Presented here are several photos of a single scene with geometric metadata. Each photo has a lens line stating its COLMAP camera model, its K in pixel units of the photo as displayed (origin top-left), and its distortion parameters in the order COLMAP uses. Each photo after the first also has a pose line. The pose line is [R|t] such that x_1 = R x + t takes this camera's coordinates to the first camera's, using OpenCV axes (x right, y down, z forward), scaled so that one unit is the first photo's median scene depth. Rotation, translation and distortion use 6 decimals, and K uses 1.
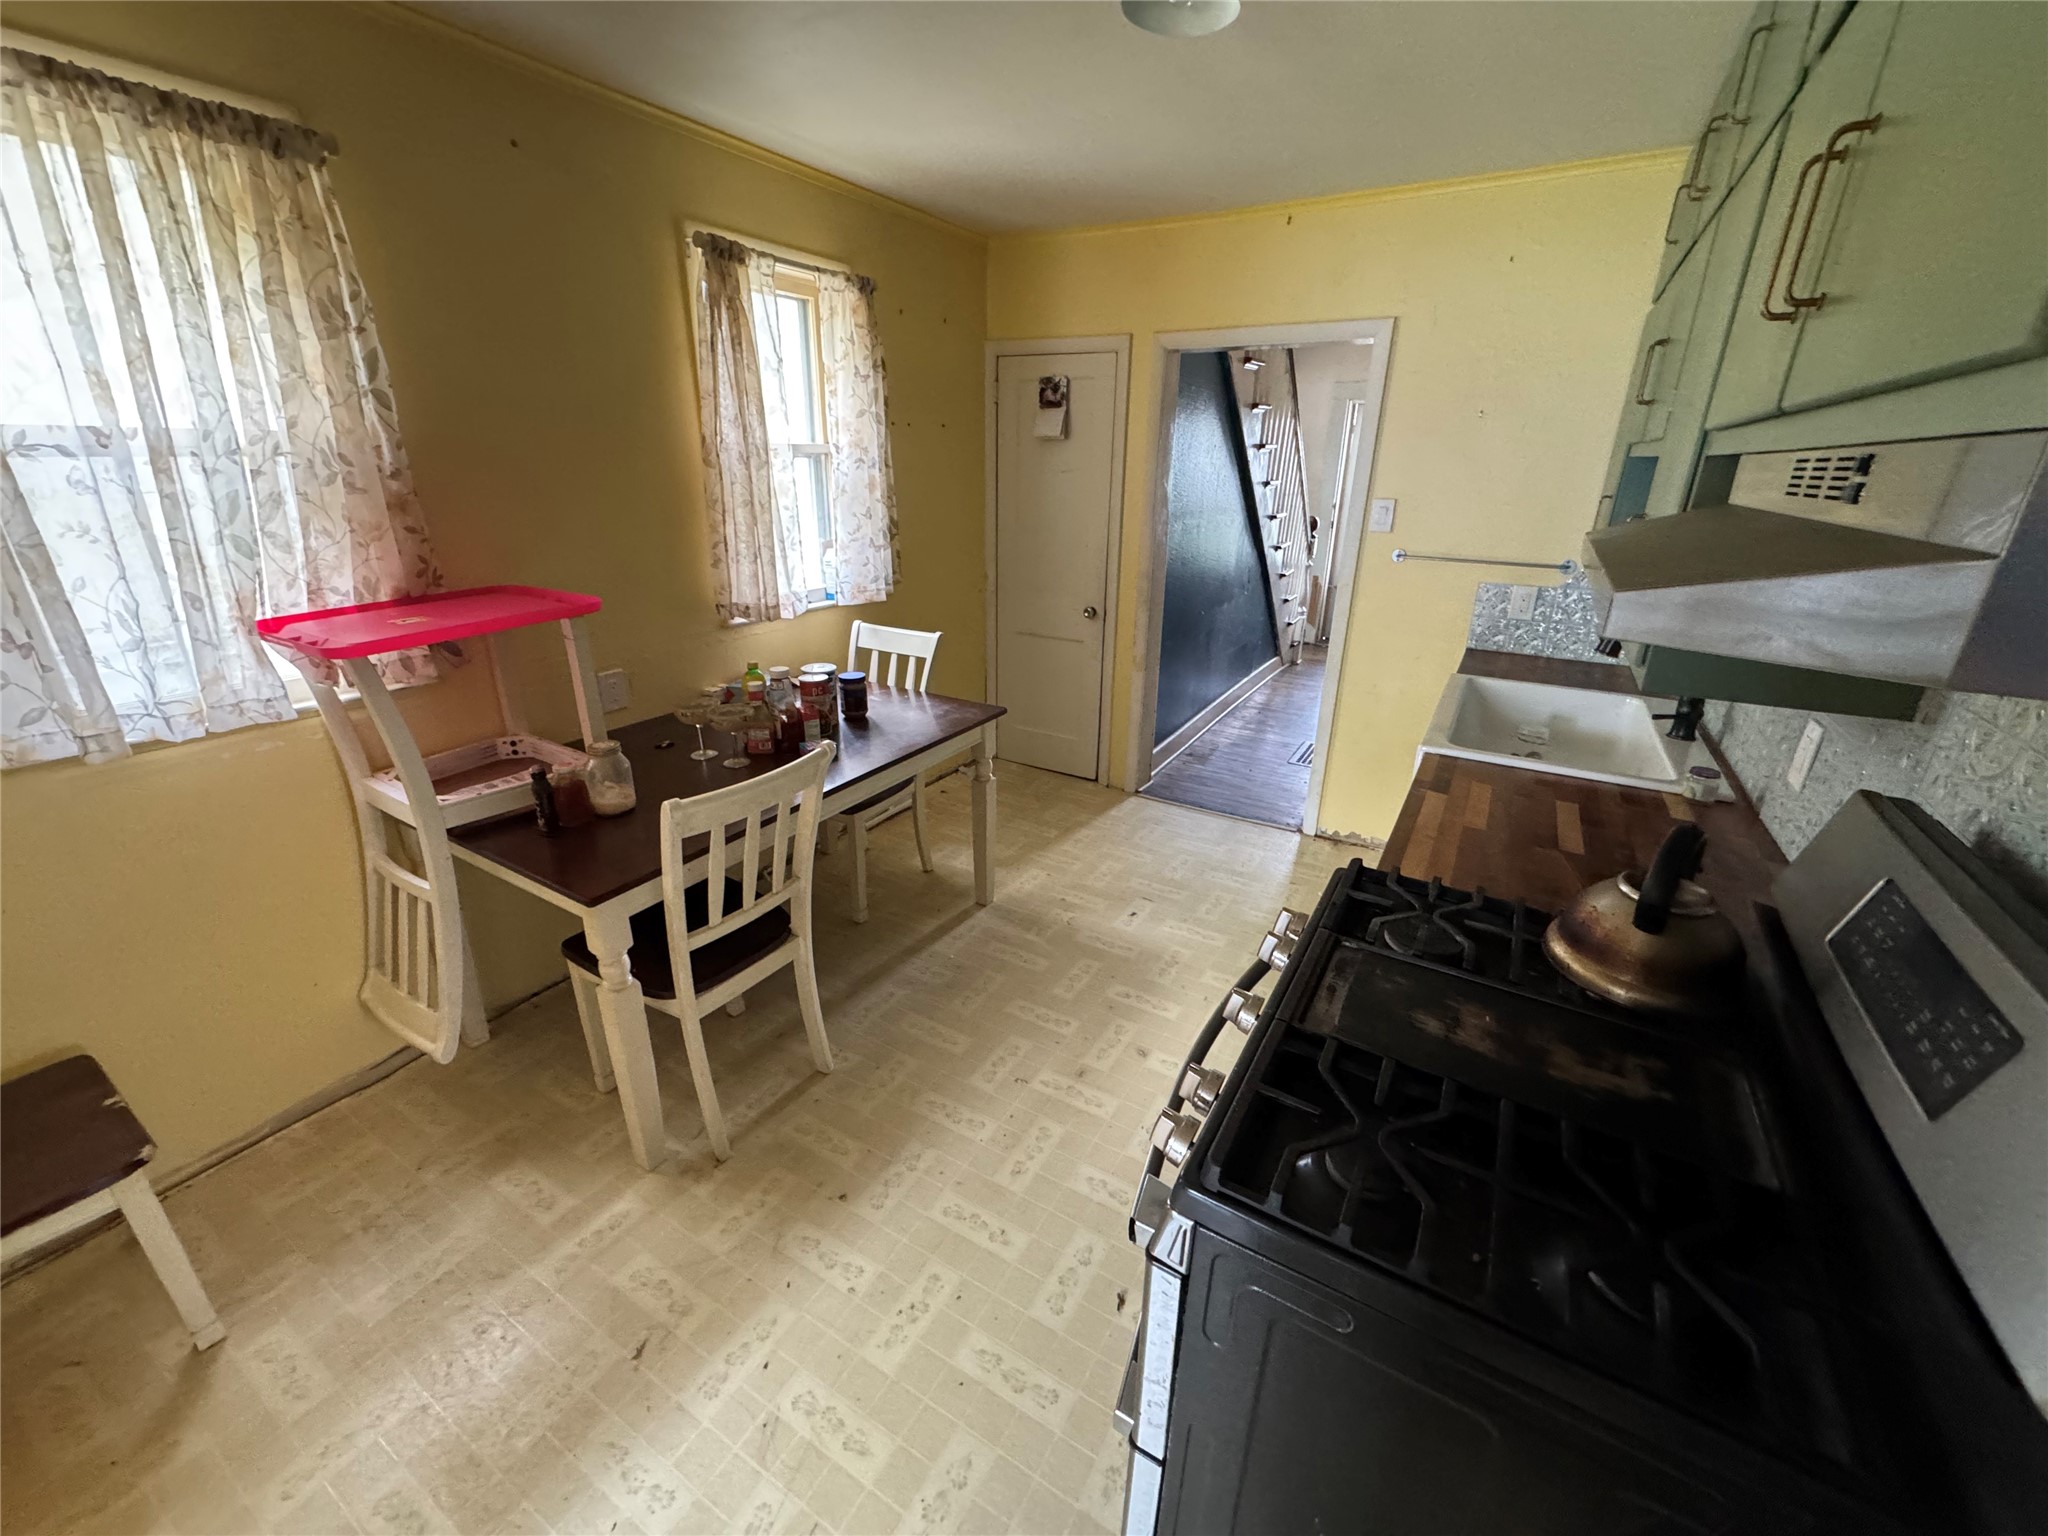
lens RADIAL K [[816.1, 0, 1021.8], [0, 816.1, 759.8], [0, 0, 1]] dist [-0.000548, -0.000225]
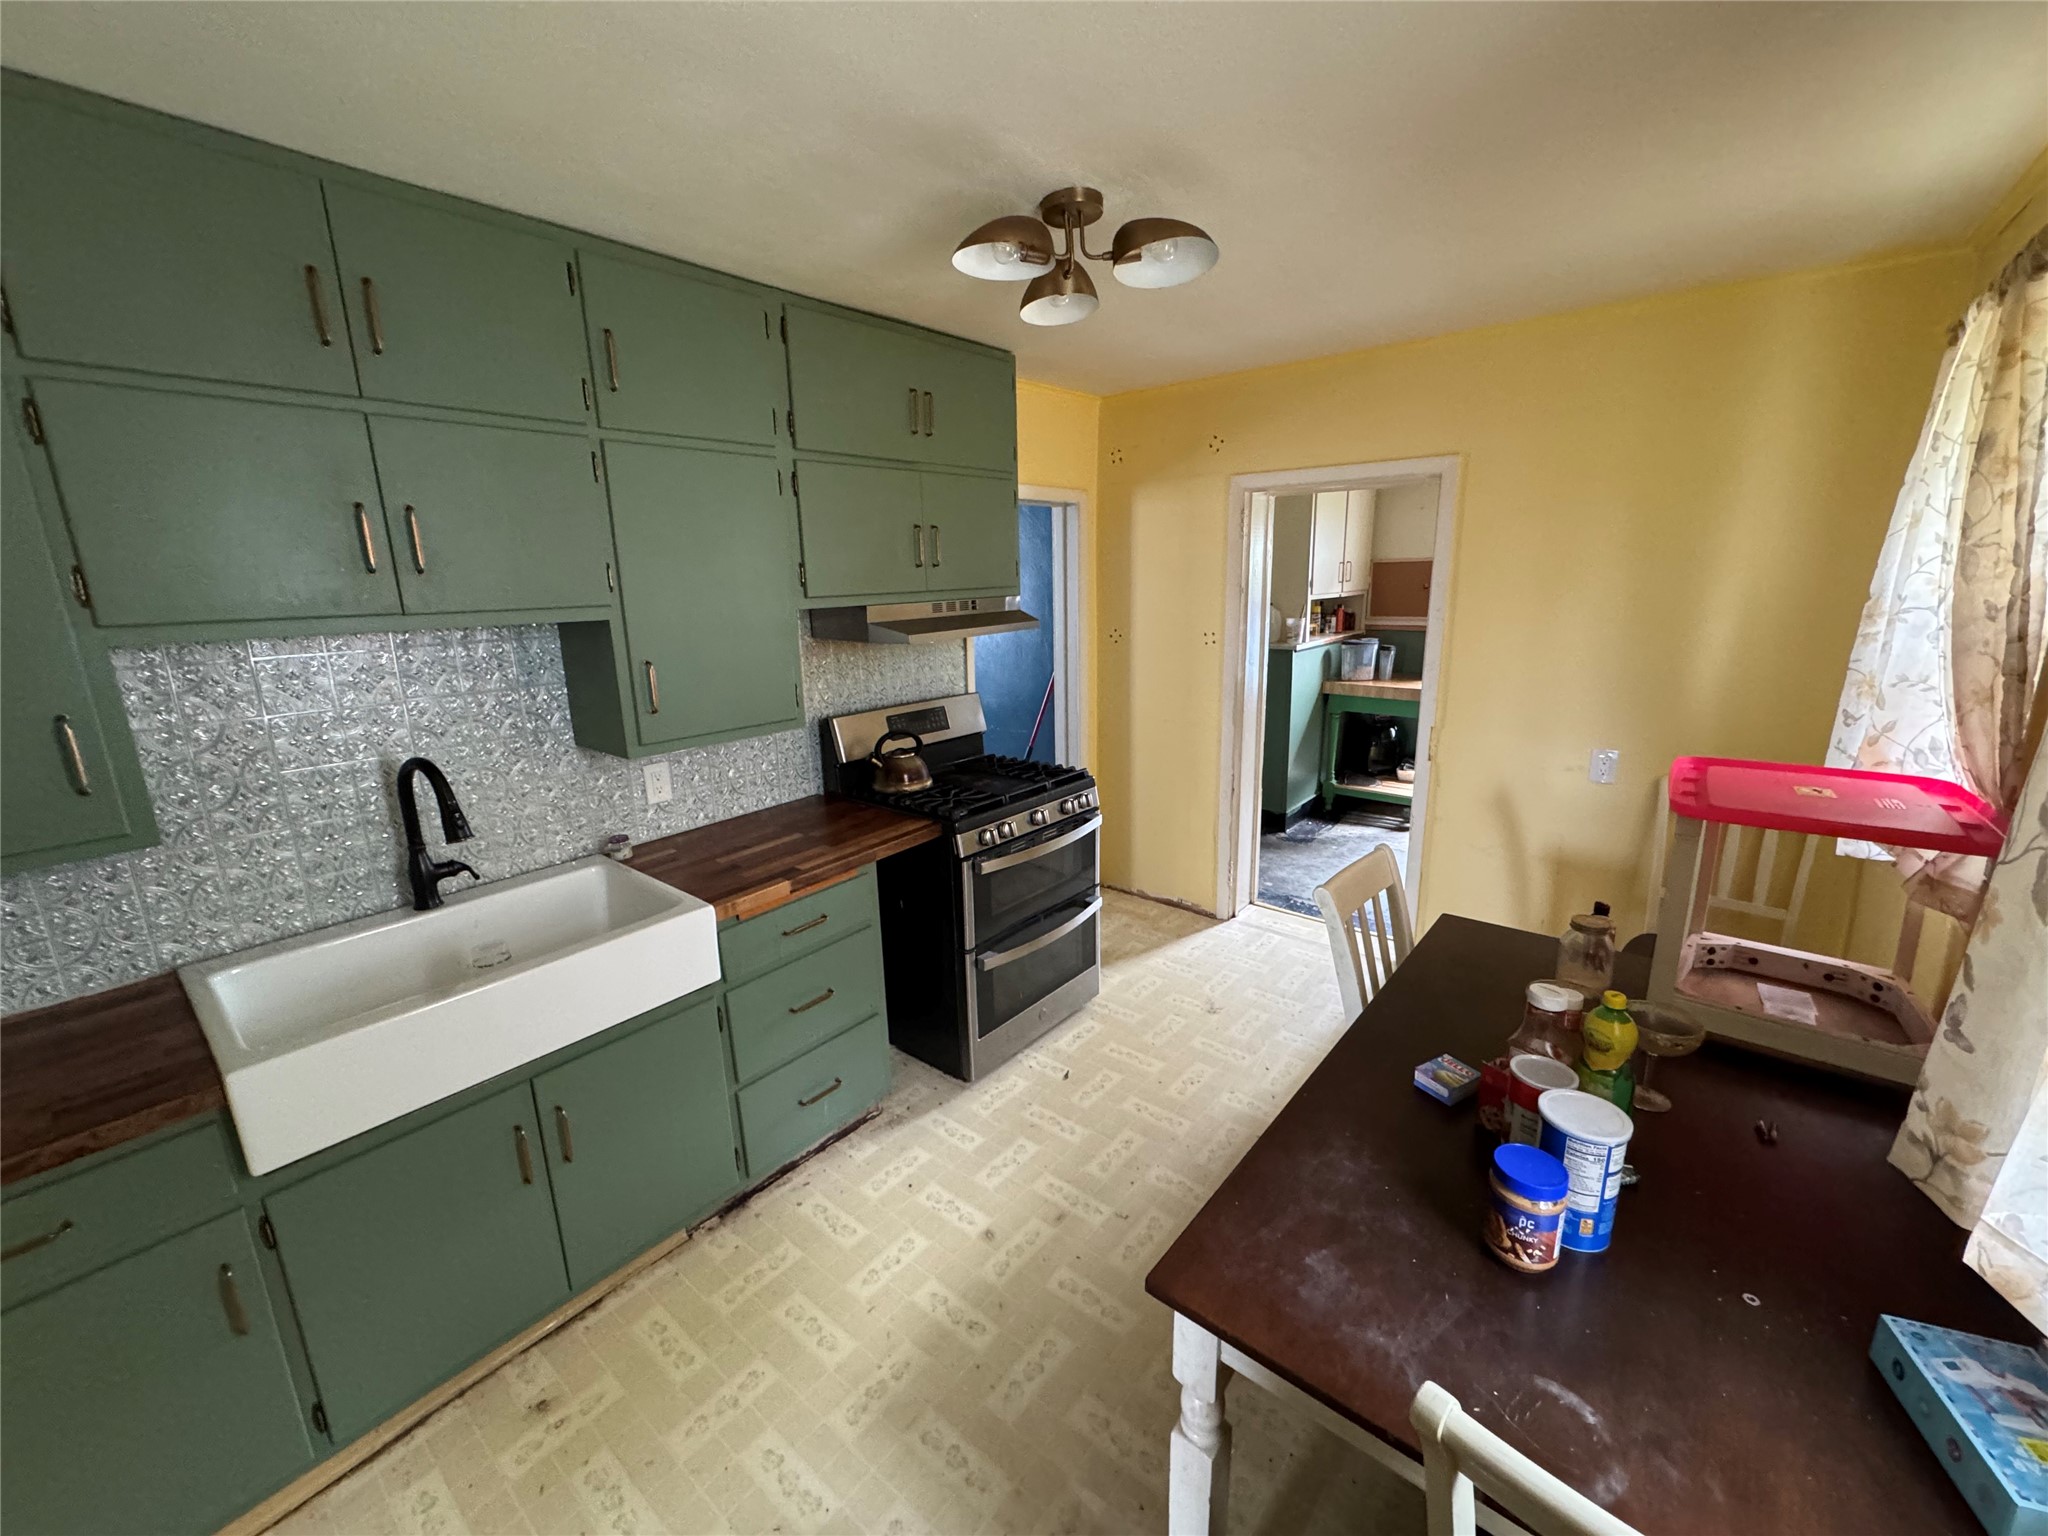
lens RADIAL K [[815.4, 0, 1023.9], [0, 815.4, 763.2], [0, 0, 1]] dist [-0.001052, 0.000692]
pose [[-0.988957, -0.021688, 0.146608, -0.019501], [0.063528, 0.831706, 0.551570, -0.777111], [-0.133897, 0.554793, -0.821143, 1.916084]]
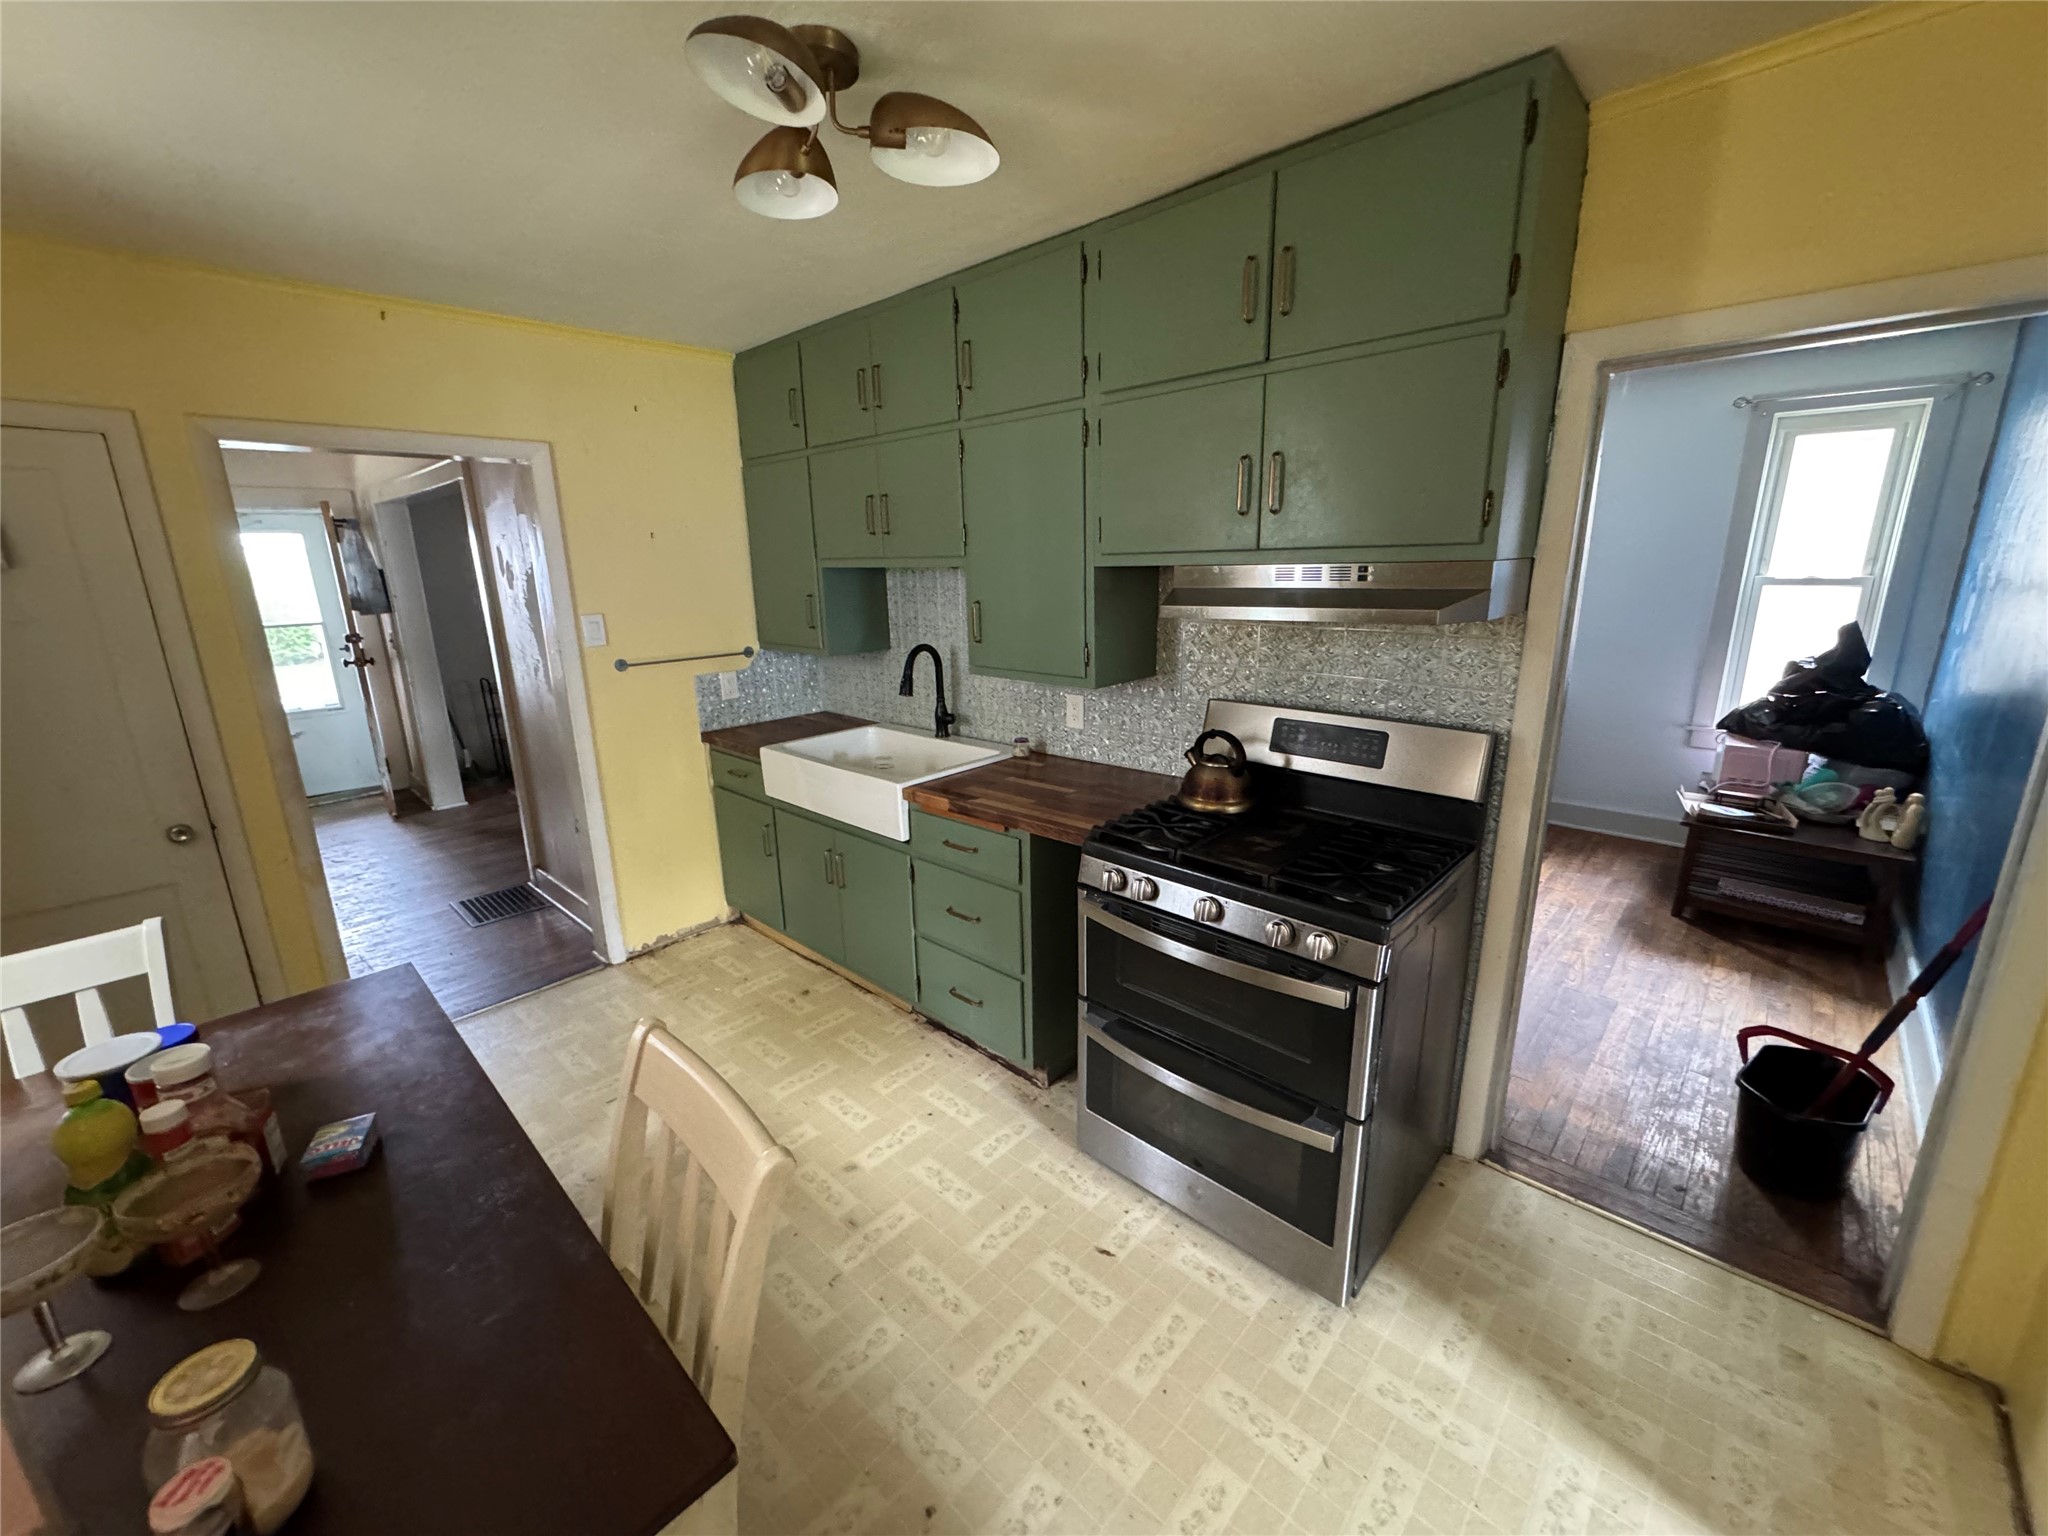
lens RADIAL K [[815.4, 0, 1023.9], [0, 815.4, 763.2], [0, 0, 1]] dist [-0.001052, 0.000692]
pose [[0.211058, -0.258588, 0.942649, -0.790557], [0.366445, 0.914972, 0.168949, -0.225669], [-0.906186, 0.309771, 0.287871, 0.503685]]
